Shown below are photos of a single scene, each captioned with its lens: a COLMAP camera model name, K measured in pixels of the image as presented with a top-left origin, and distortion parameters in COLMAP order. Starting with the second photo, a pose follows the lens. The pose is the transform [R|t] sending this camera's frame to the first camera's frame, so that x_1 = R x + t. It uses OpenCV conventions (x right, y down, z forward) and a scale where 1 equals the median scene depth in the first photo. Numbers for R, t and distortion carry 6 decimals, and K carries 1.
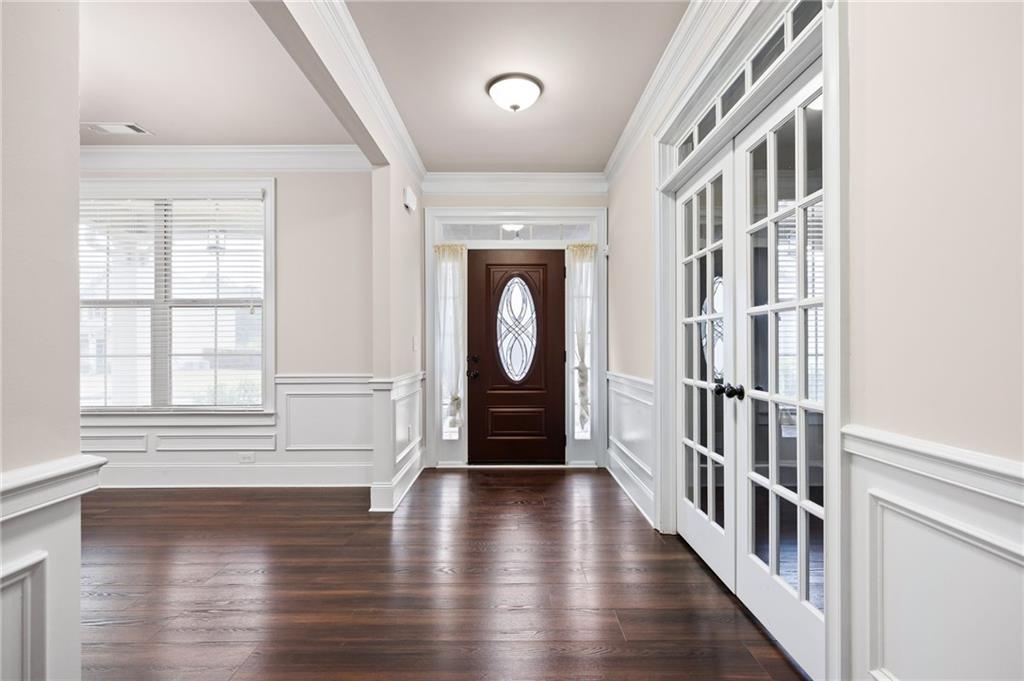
lens RADIAL K [[480.5, 0, 513.8], [0, 480.5, 344.5], [0, 0, 1]] dist [0.004462, 0.000661]
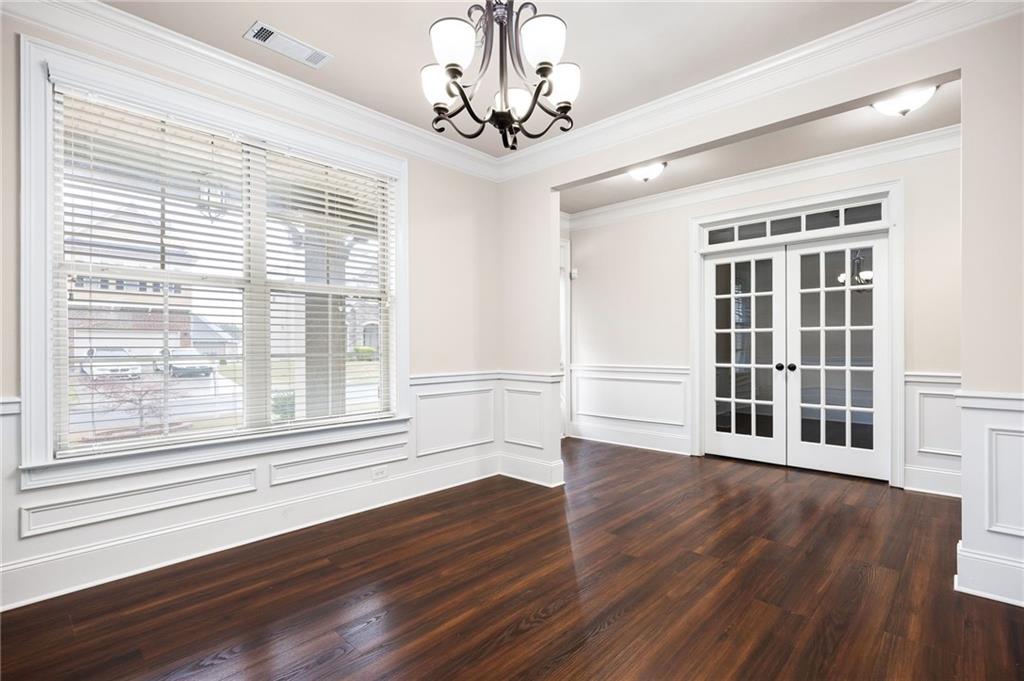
lens RADIAL K [[480.5, 0, 514.5], [0, 480.5, 343.1], [0, 0, 1]] dist [0.004462, 0.000661]
pose [[0.686860, 0.005767, 0.726767, -1.189127], [-0.005872, 0.999980, -0.002385, 0.003285], [-0.726766, -0.002629, 0.686880, 0.269234]]
